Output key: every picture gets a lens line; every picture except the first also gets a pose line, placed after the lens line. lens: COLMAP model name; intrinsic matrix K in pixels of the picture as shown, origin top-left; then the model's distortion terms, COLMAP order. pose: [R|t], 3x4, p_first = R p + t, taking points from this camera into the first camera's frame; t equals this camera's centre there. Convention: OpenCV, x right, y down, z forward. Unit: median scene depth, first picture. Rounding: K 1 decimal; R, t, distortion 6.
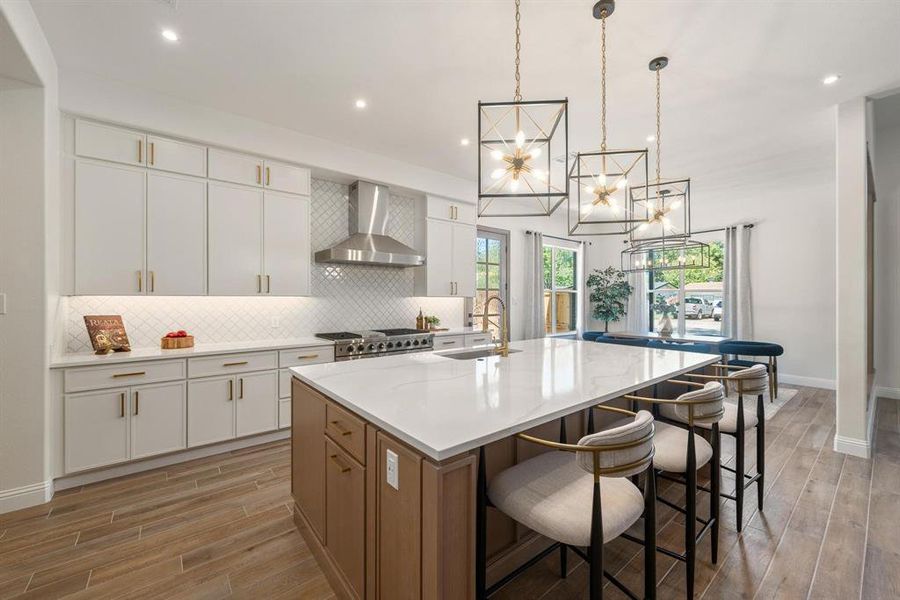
lens RADIAL K [[358.4, 0, 450.0], [0, 358.4, 300.0], [0, 0, 1]] dist [-0.000158, 0.000094]
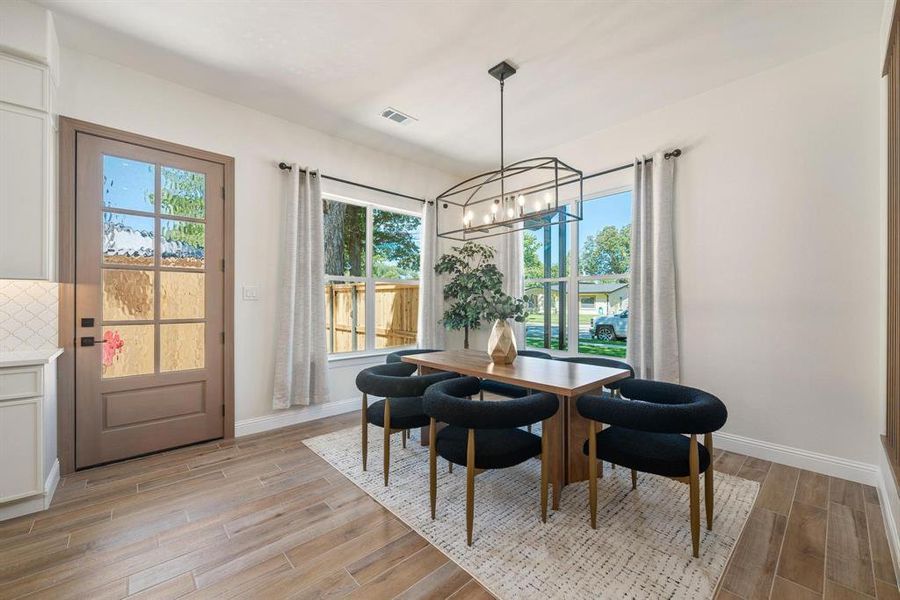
lens RADIAL K [[349.8, 0, 450.0], [0, 349.8, 300.0], [0, 0, 1]] dist [0.000044, 0.000025]
pose [[0.997974, 0.002078, 0.063586, 0.449558], [-0.001681, 0.999979, -0.006303, 0.014857], [-0.063598, 0.006183, 0.997956, 0.480450]]
